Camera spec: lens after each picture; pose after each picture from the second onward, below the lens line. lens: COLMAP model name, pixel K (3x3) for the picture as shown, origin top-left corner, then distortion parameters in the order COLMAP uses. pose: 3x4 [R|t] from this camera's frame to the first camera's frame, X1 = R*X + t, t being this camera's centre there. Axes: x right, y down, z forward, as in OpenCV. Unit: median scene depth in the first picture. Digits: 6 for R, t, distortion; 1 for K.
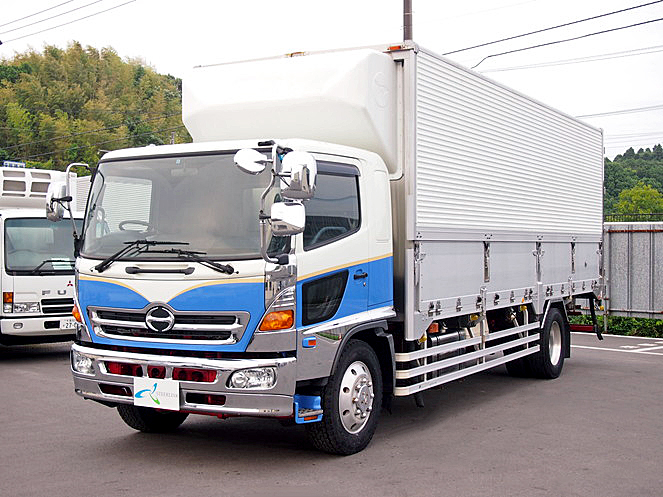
lens RADIAL K [[935.7, 0, 331.5], [0, 935.7, 248.5], [0, 0, 1]] dist [-0.024711, -0.045159]
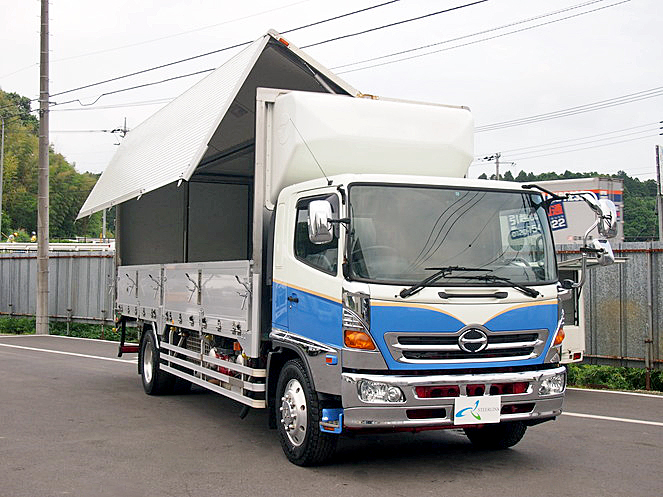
lens RADIAL K [[935.7, 0, 331.5], [0, 935.7, 248.5], [0, 0, 1]] dist [-0.024711, -0.045159]
pose [[0.609539, 0.028250, 0.792253, -1.121932], [-0.010292, 0.999563, -0.027723, 0.001522], [-0.792690, 0.008744, 0.609563, 0.469371]]
